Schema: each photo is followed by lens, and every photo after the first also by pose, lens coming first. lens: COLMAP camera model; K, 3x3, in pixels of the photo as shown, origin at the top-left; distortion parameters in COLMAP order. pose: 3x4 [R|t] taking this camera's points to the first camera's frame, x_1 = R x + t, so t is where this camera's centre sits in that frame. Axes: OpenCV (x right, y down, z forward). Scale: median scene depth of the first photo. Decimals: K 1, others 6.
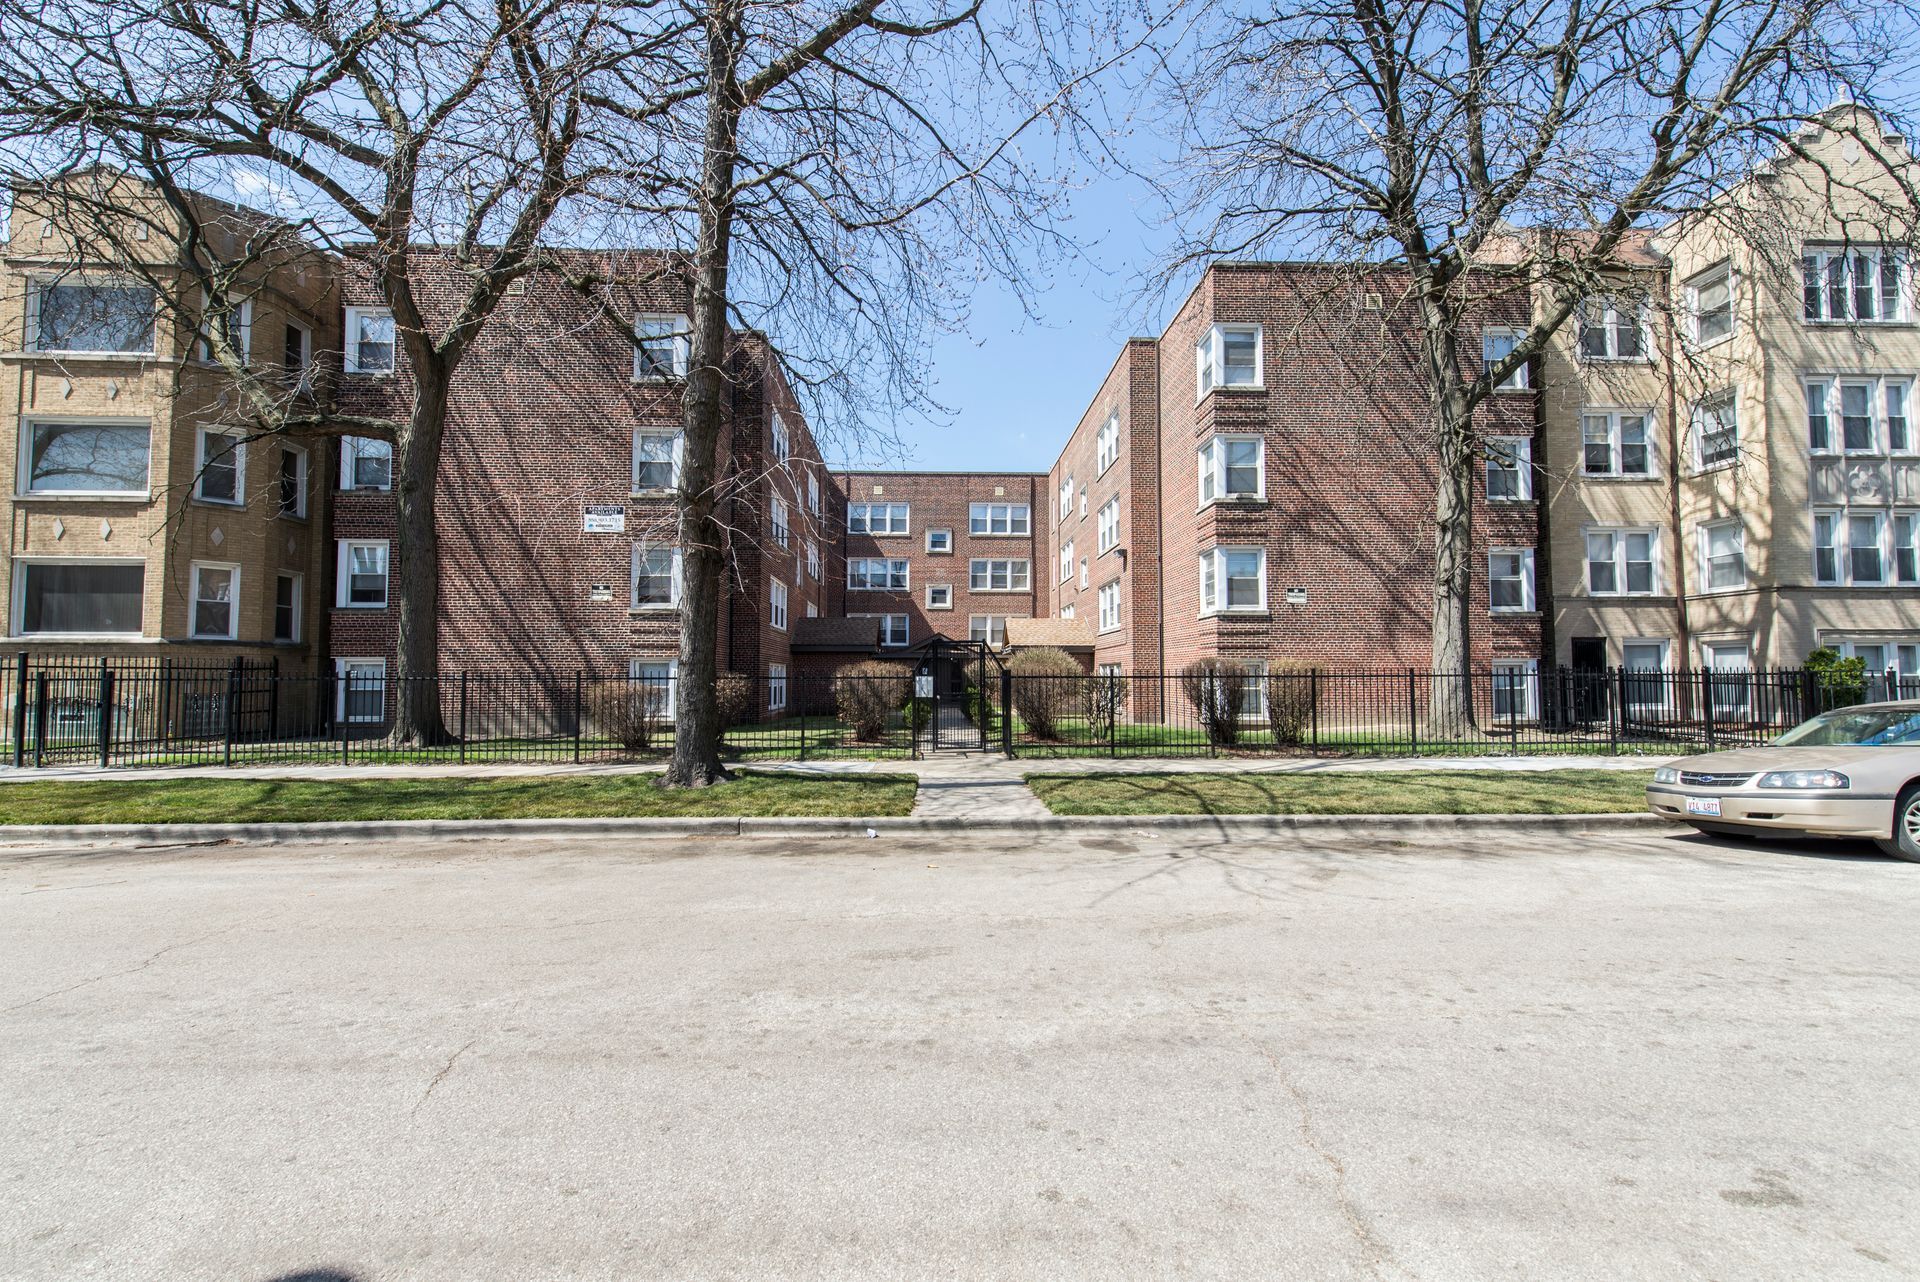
lens RADIAL K [[750.0, 0, 953.0], [0, 750.0, 640.7], [0, 0, 1]] dist [0.014321, -0.003701]
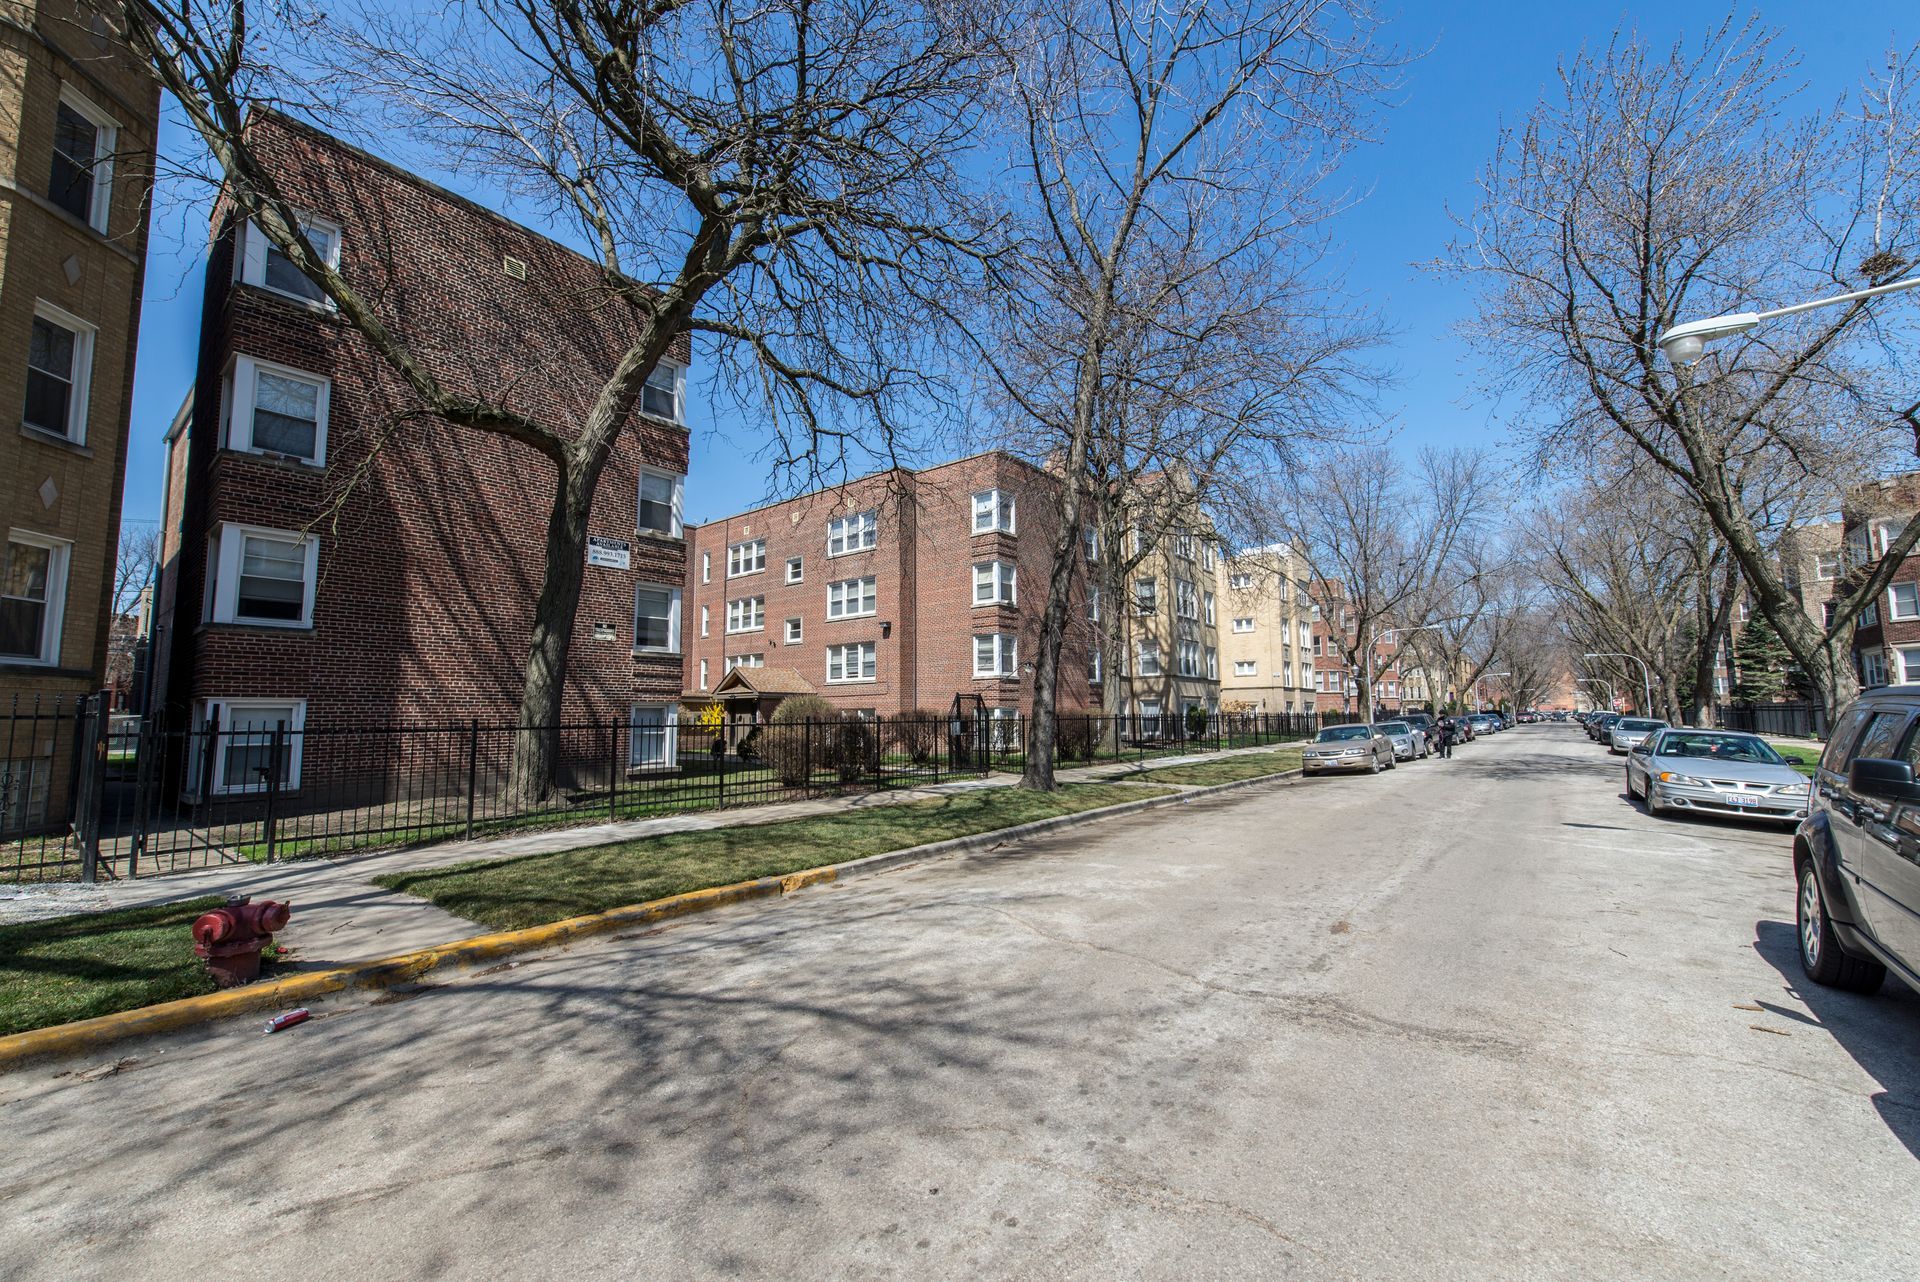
lens RADIAL K [[750.0, 0, 954.1], [0, 750.0, 641.1], [0, 0, 1]] dist [0.014321, -0.003701]
pose [[0.658095, 0.072393, 0.749447, -0.832927], [-0.031537, 0.997144, -0.068626, -0.002175], [-0.752274, 0.021527, 0.658499, 0.064707]]
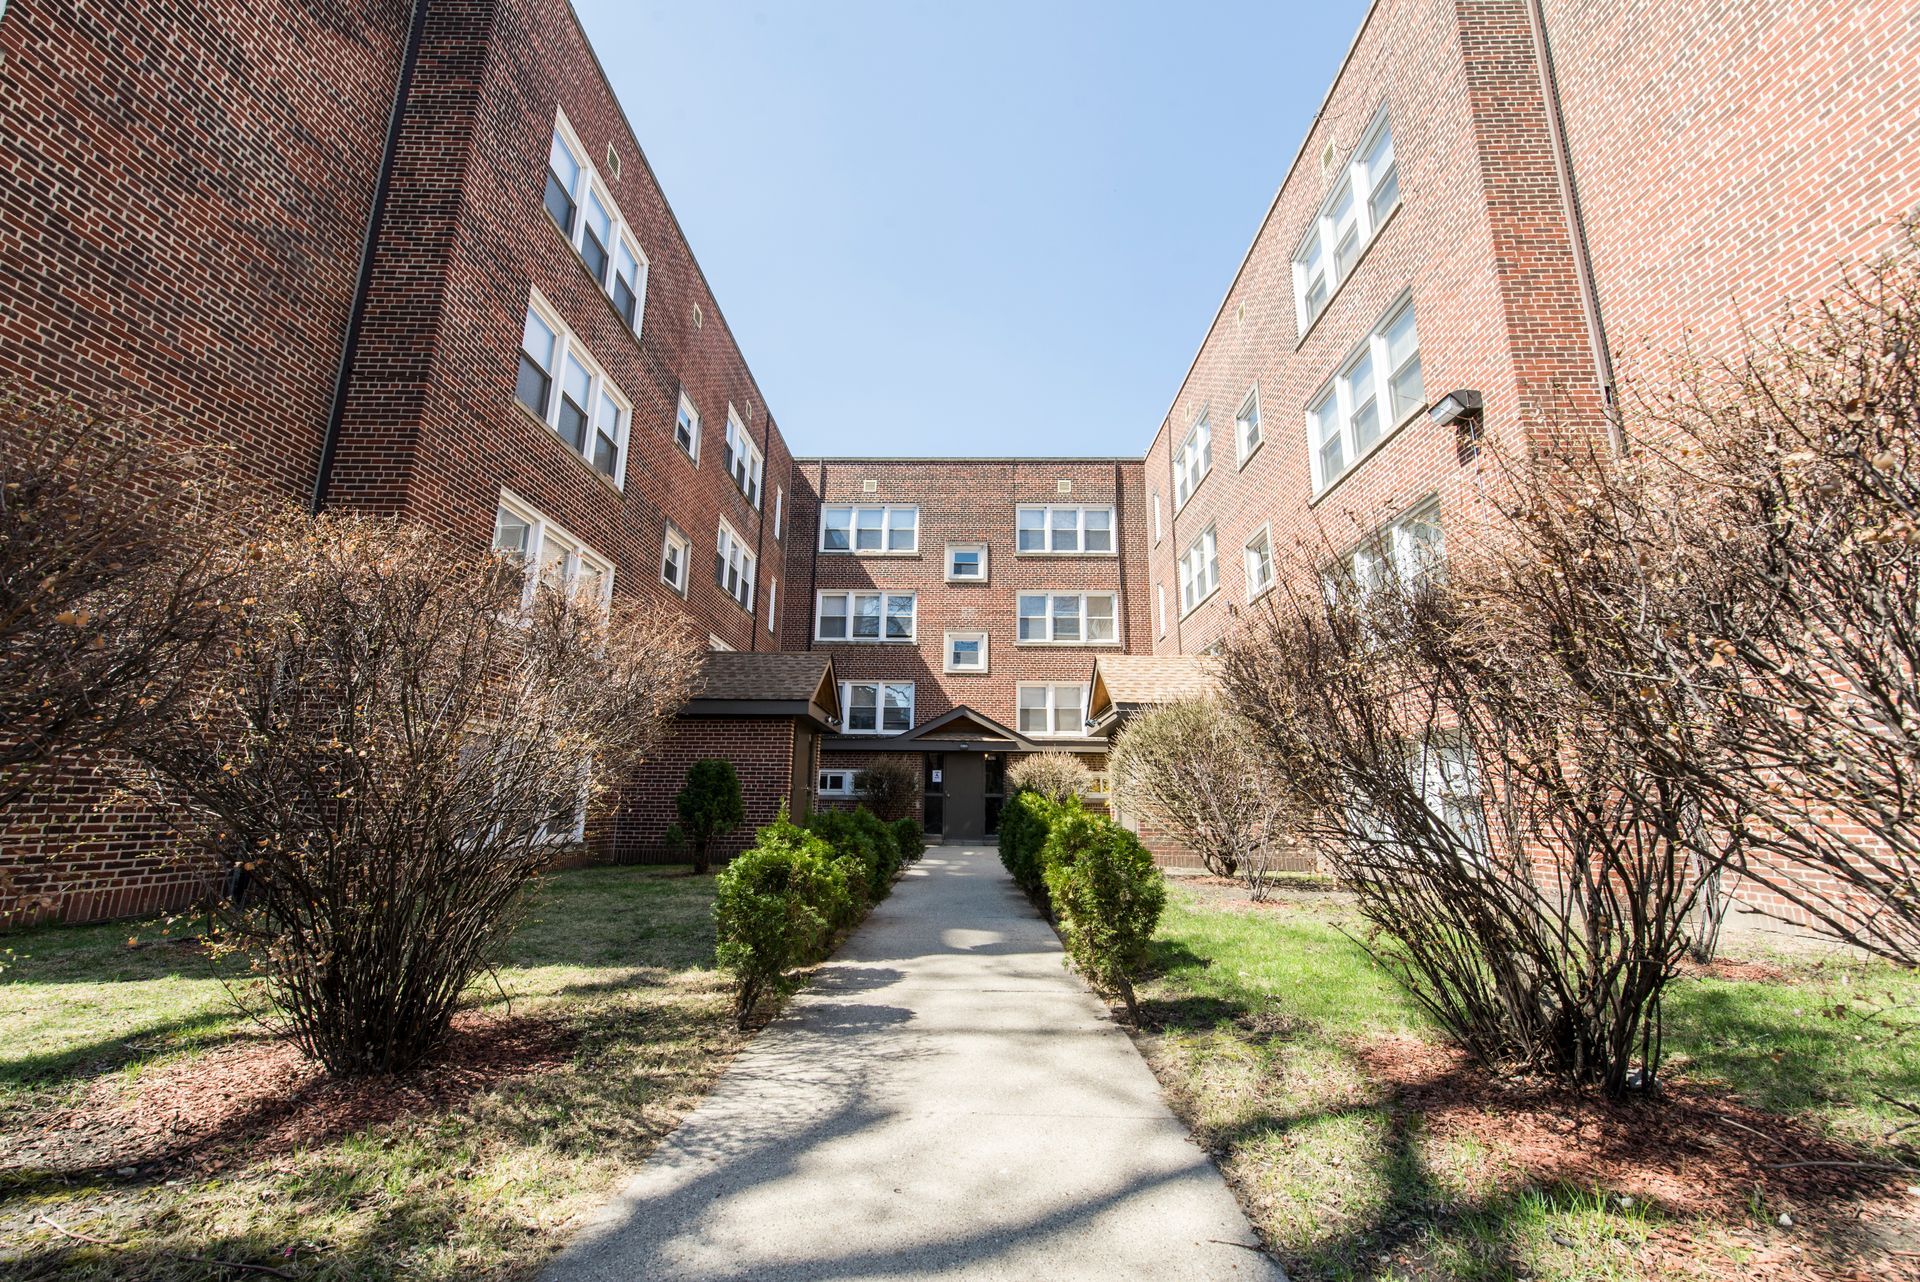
lens RADIAL K [[750.0, 0, 953.6], [0, 750.0, 646.1], [0, 0, 1]] dist [0.014321, -0.003701]
pose [[0.998451, 0.000408, -0.055638, 0.009945], [-0.009539, 0.986423, -0.163949, 0.066892], [0.054816, 0.164226, 0.984899, 0.813215]]
